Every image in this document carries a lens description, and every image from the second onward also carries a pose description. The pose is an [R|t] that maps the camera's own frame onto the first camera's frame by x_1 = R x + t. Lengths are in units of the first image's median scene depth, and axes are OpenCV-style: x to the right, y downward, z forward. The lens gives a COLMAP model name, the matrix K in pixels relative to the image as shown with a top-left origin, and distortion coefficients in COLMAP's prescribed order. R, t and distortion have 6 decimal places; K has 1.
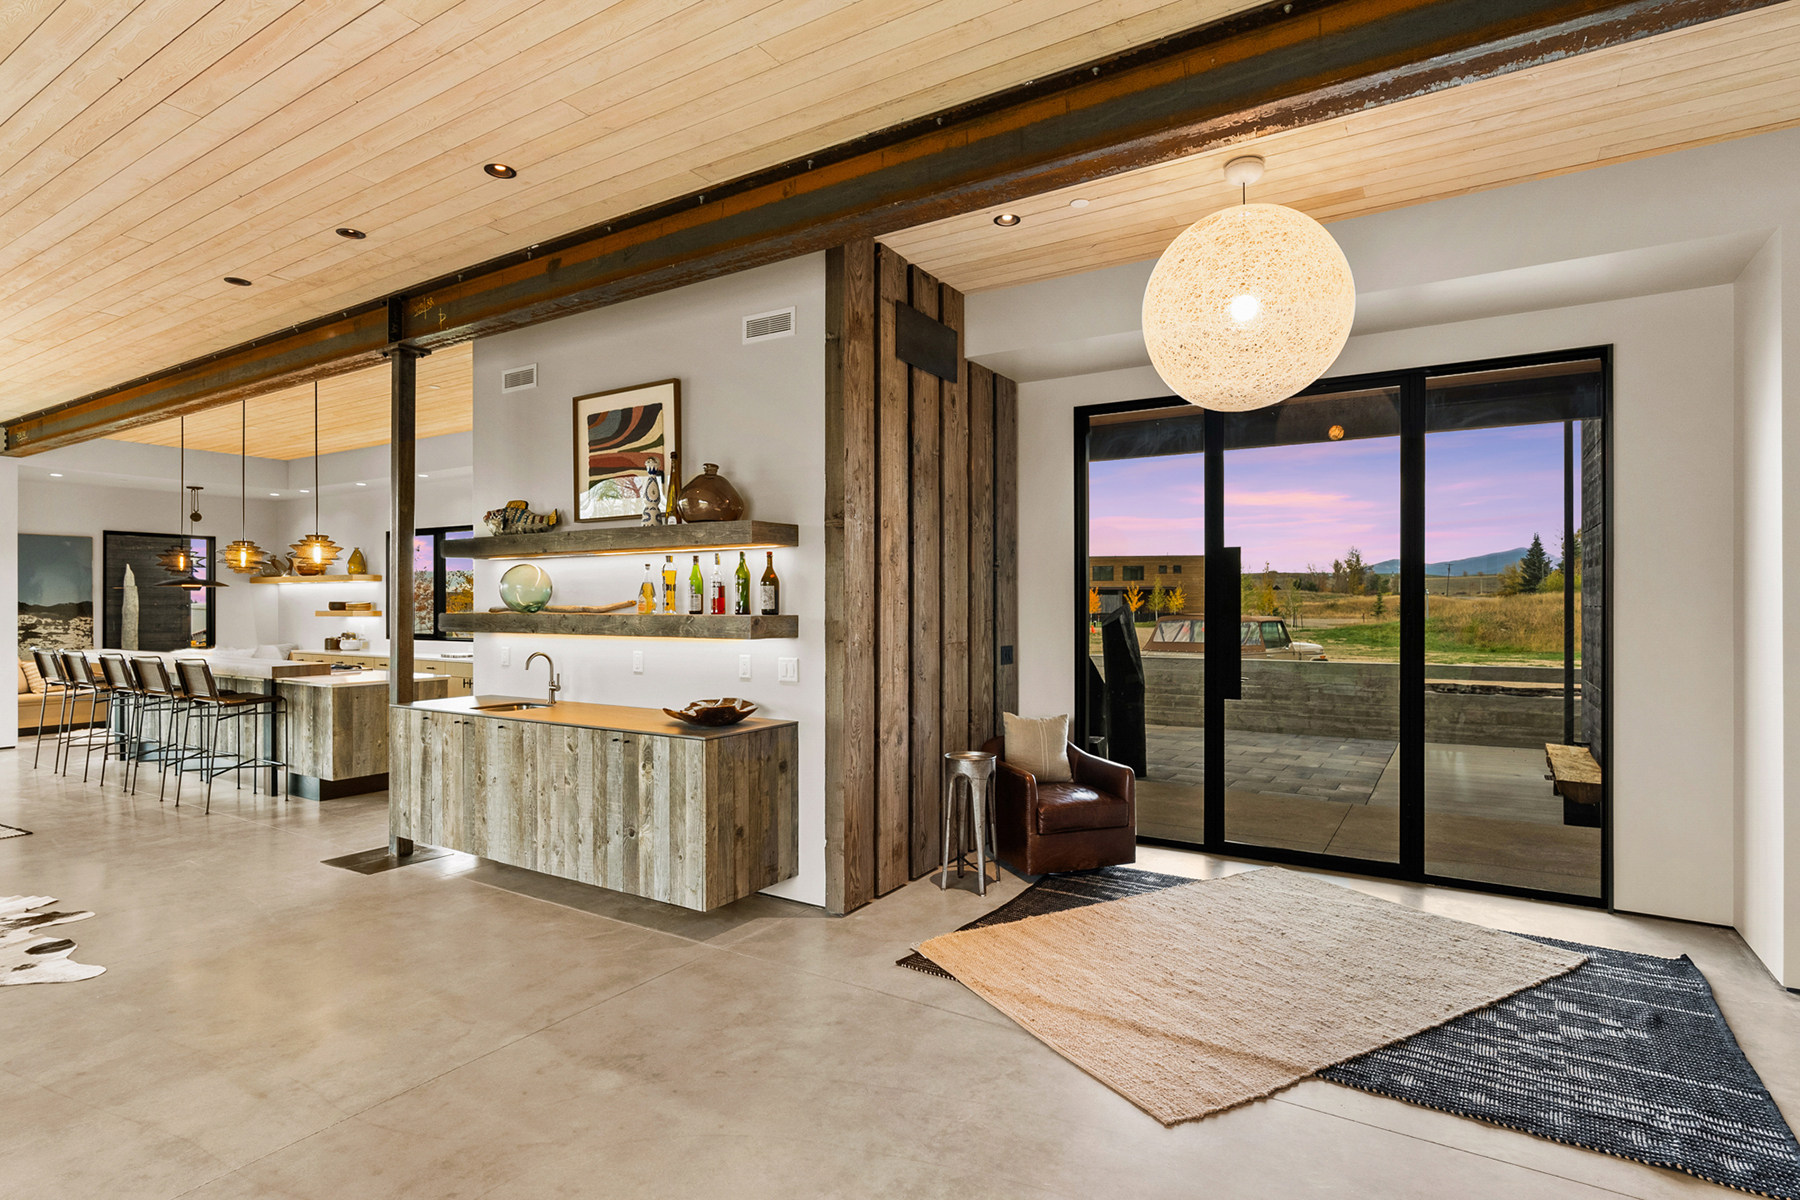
lens RADIAL K [[925.2, 0, 872.7], [0, 925.2, 608.3], [0, 0, 1]] dist [0.007293, 0.002120]
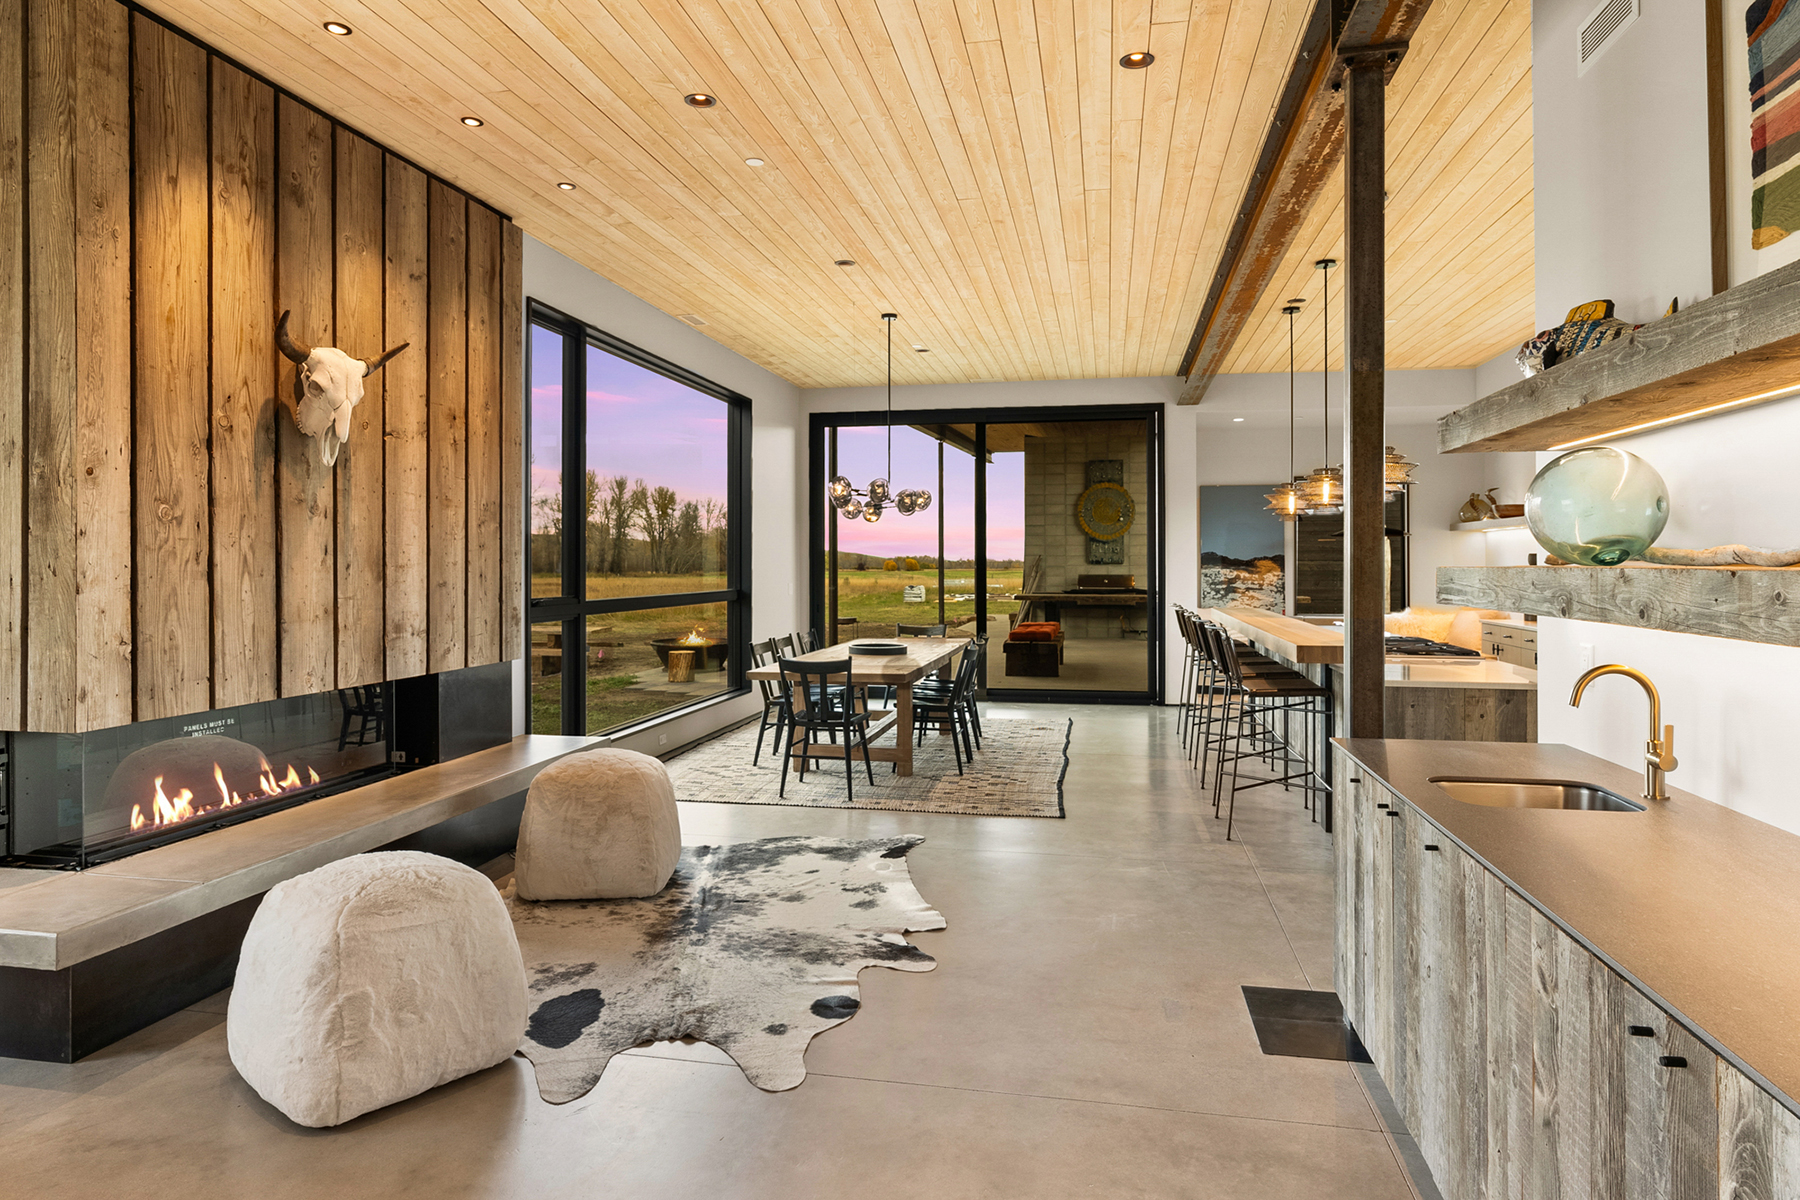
lens RADIAL K [[1047.0, 0, 897.2], [0, 1047.0, 552.4], [0, 0, 1]] dist [-0.010554, -0.000291]
pose [[0.379514, -0.007336, -0.925157, -0.042025], [-0.004875, 0.999939, -0.009929, 0.003363], [0.925173, 0.008278, 0.379455, 0.362982]]
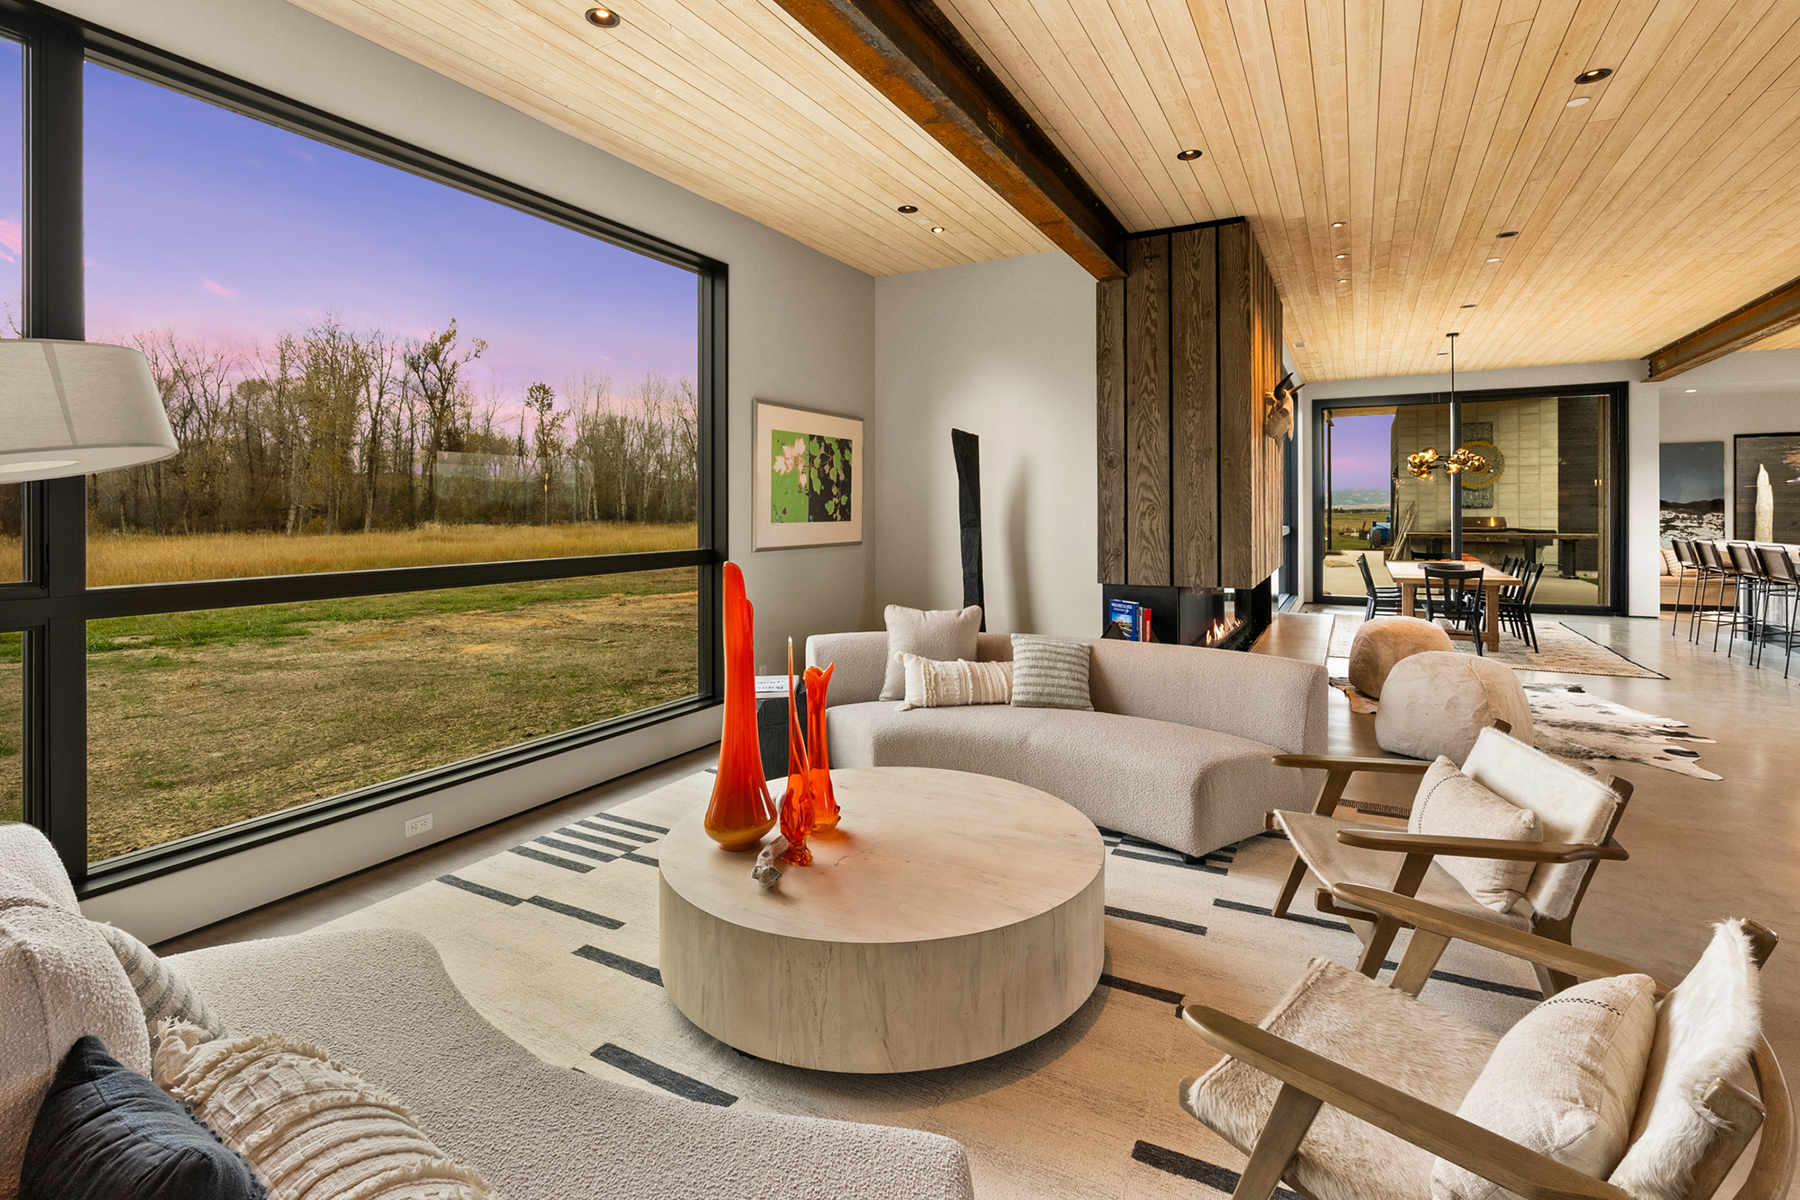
lens RADIAL K [[834.5, 0, 904.4], [0, 834.5, 504.1], [0, 0, 1]] dist [-0.006703, 0.000208]
pose [[0.088696, -0.005446, -0.996044, 0.097850], [-0.000738, 0.999984, -0.005533, 0.007241], [0.996058, 0.001226, 0.088691, -0.102156]]
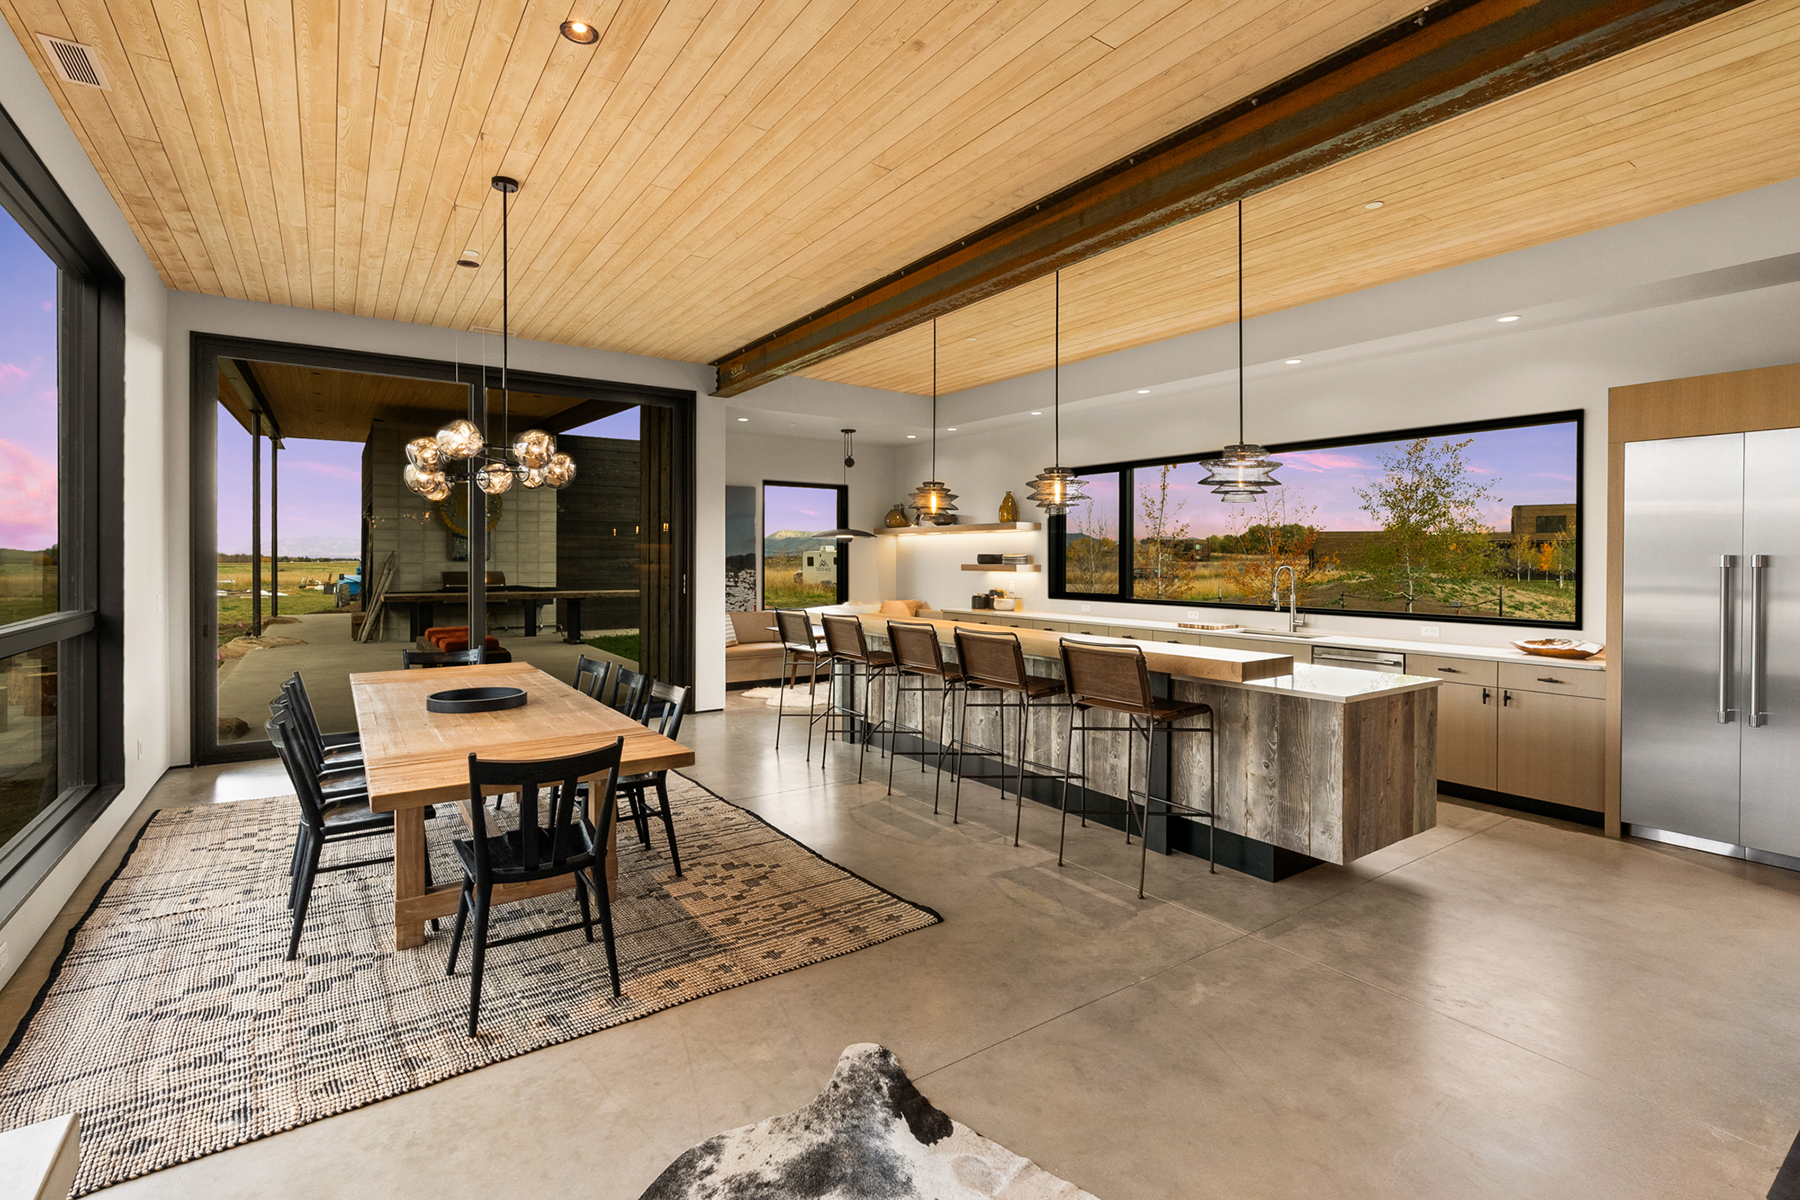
lens RADIAL K [[834.5, 0, 890.9], [0, 834.5, 570.3], [0, 0, 1]] dist [-0.006703, 0.000208]
pose [[0.926283, 0.009349, -0.376712, -0.535049], [-0.005805, 0.999928, 0.010541, 0.000531], [0.376783, -0.007578, 0.926270, 0.345868]]
